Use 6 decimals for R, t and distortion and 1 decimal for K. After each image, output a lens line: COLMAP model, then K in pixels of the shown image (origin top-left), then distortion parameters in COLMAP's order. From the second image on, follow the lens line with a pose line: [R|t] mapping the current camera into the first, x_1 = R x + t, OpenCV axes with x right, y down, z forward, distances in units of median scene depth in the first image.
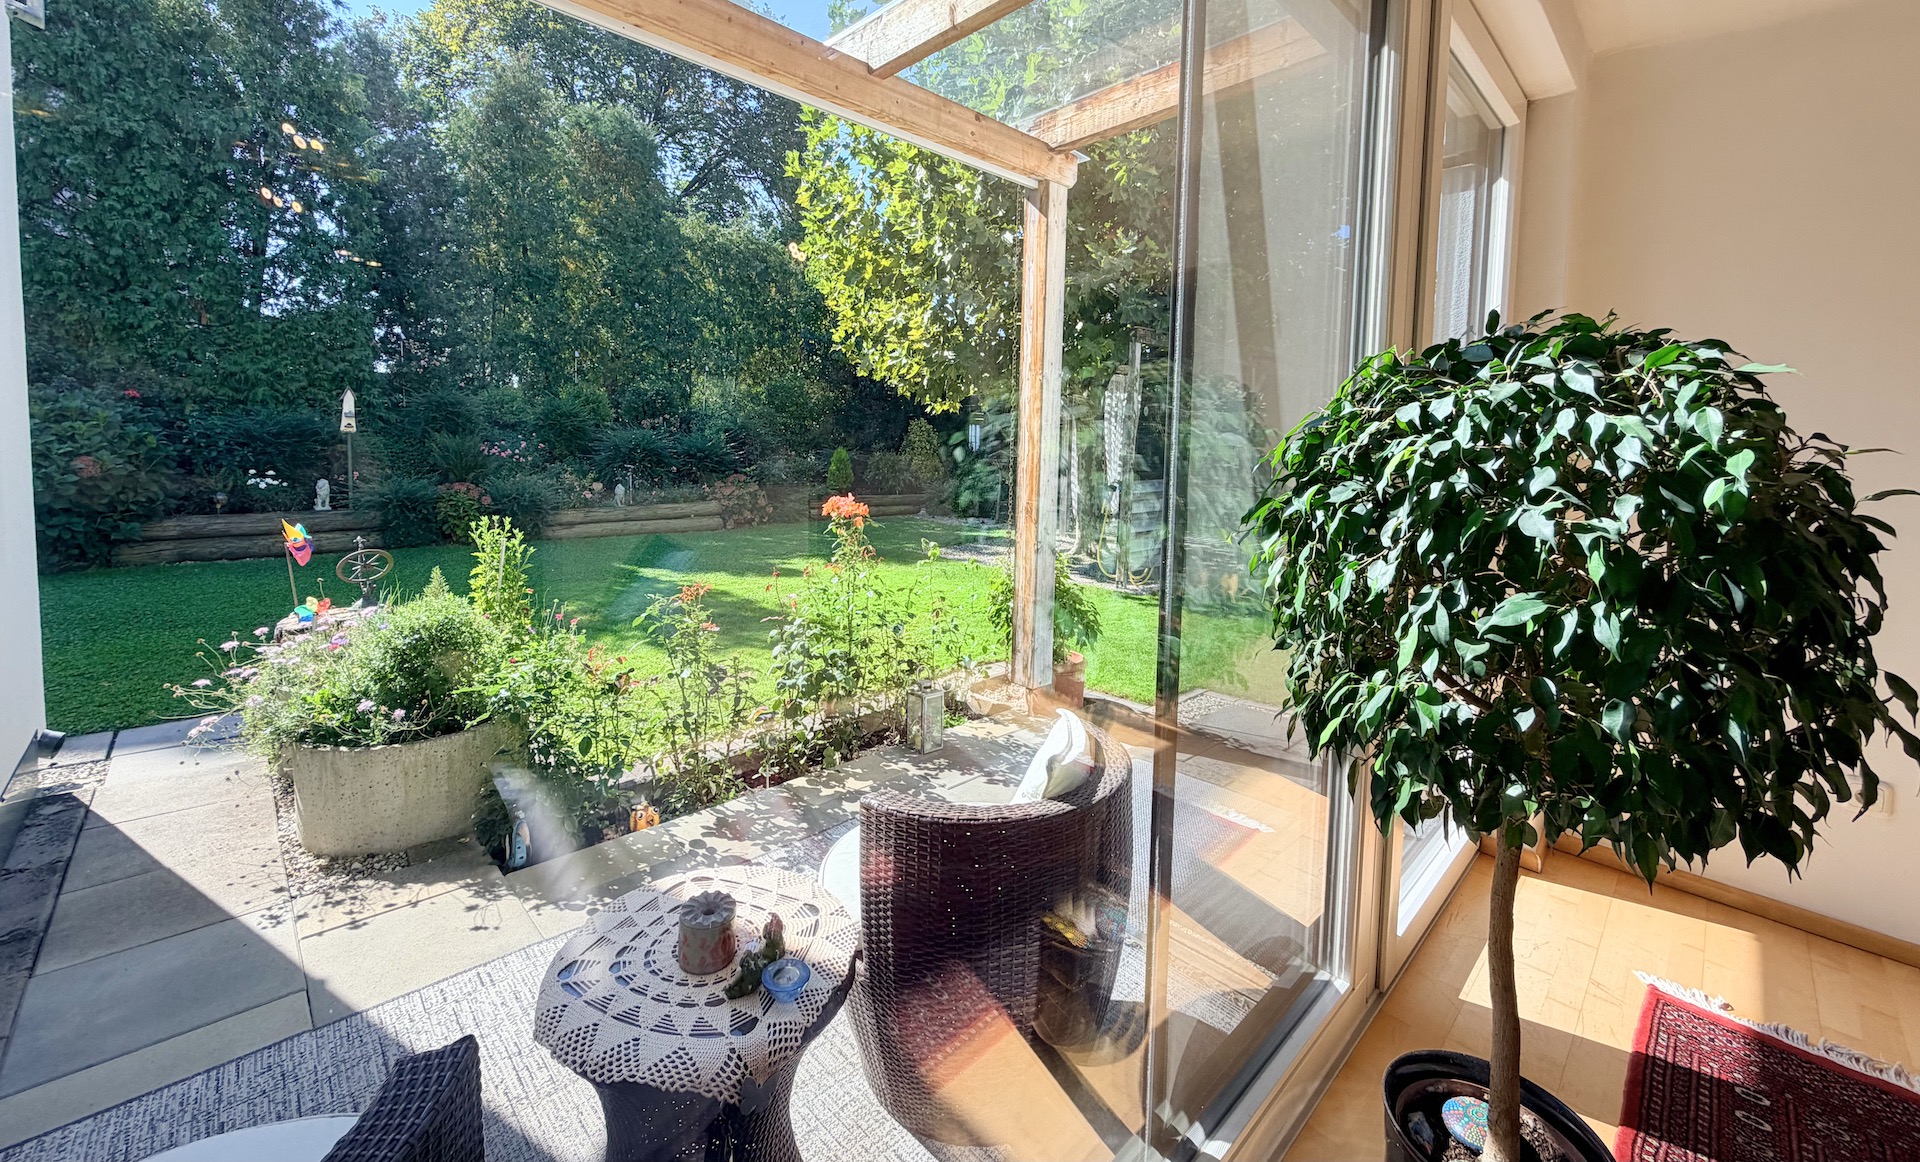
lens RADIAL K [[768.9, 0, 955.3], [0, 768.9, 498.3], [0, 0, 1]] dist [-0.000408, 0.000097]
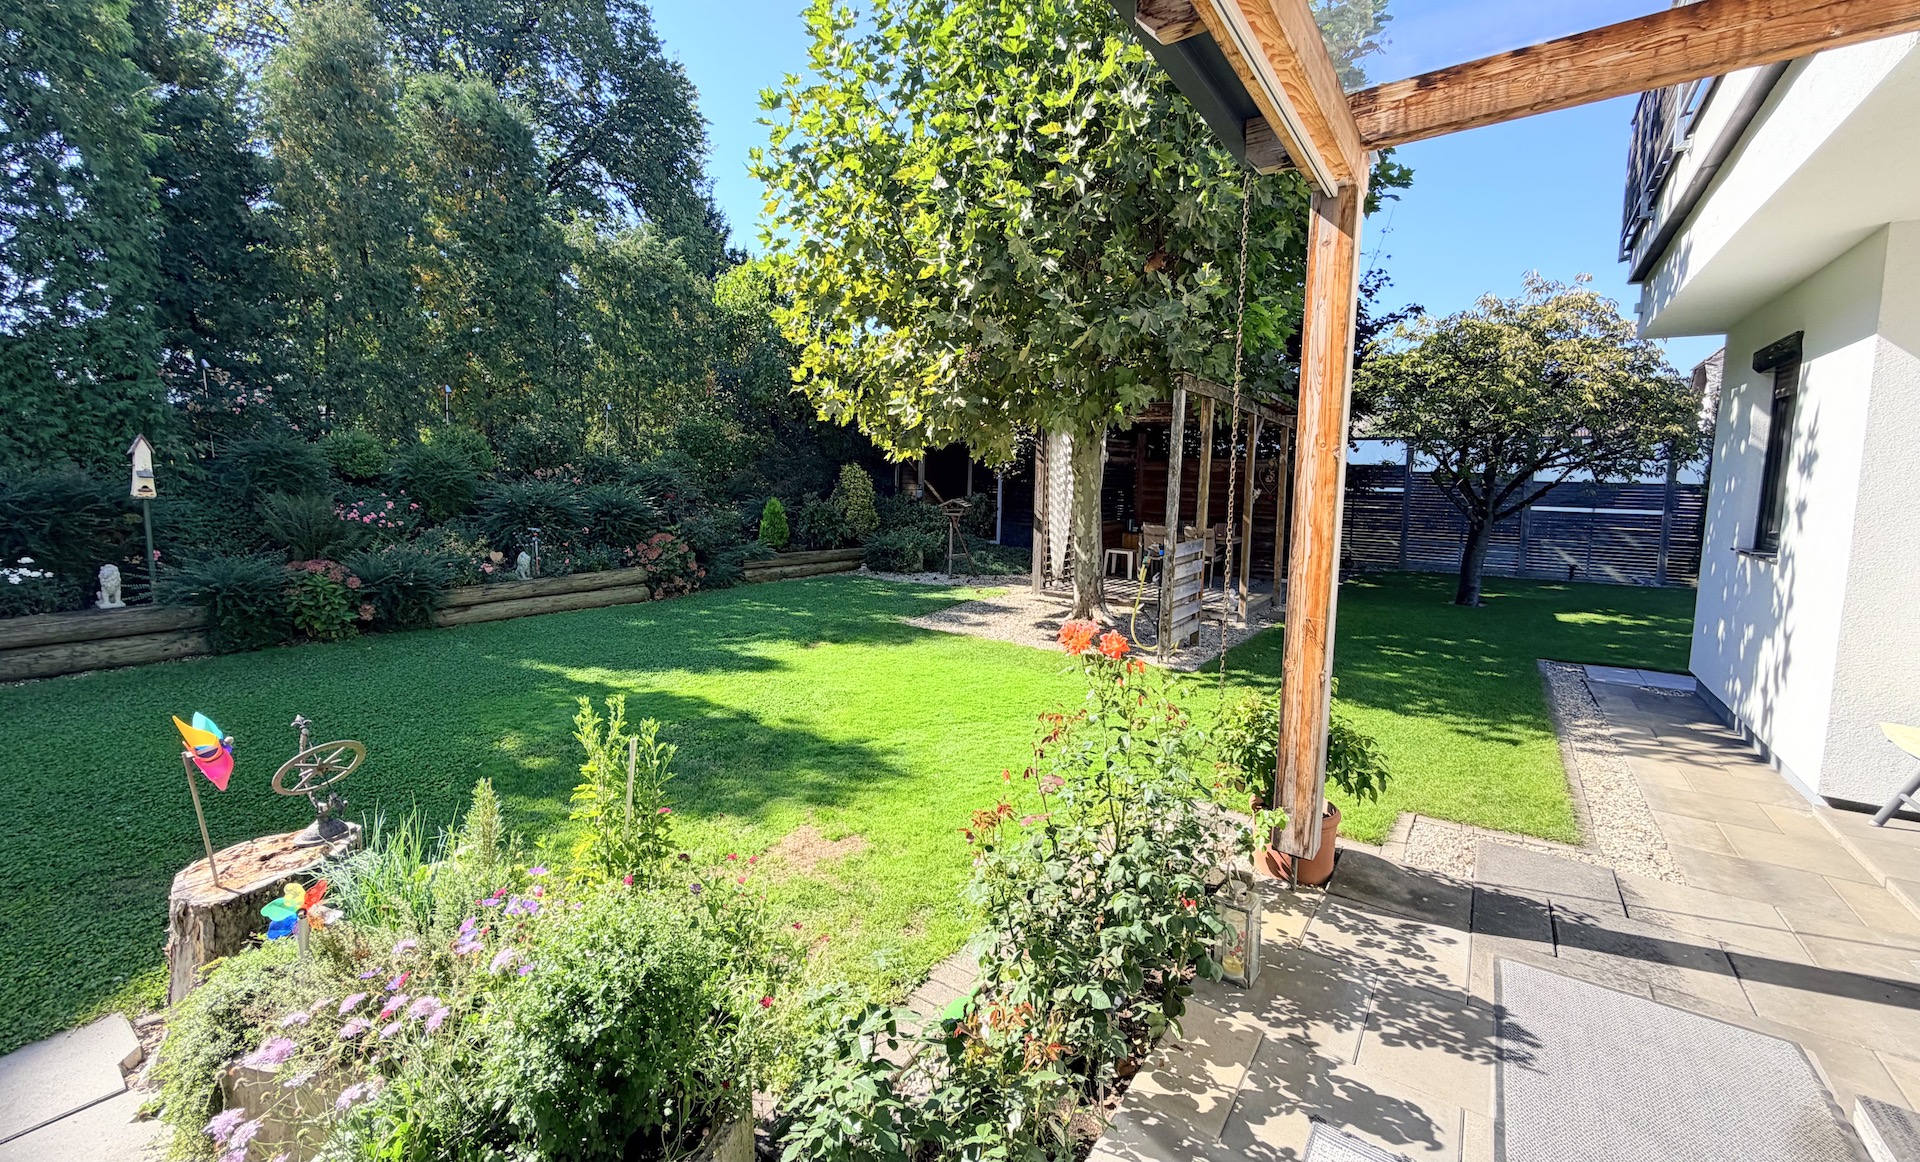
lens RADIAL K [[771.0, 0, 954.0], [0, 771.0, 561.5], [0, 0, 1]] dist [-0.001166, -0.000083]
pose [[0.982479, -0.025955, 0.184556, -0.135988], [0.018587, 0.998964, 0.041538, -0.033079], [-0.185442, -0.037380, 0.981944, 0.110553]]
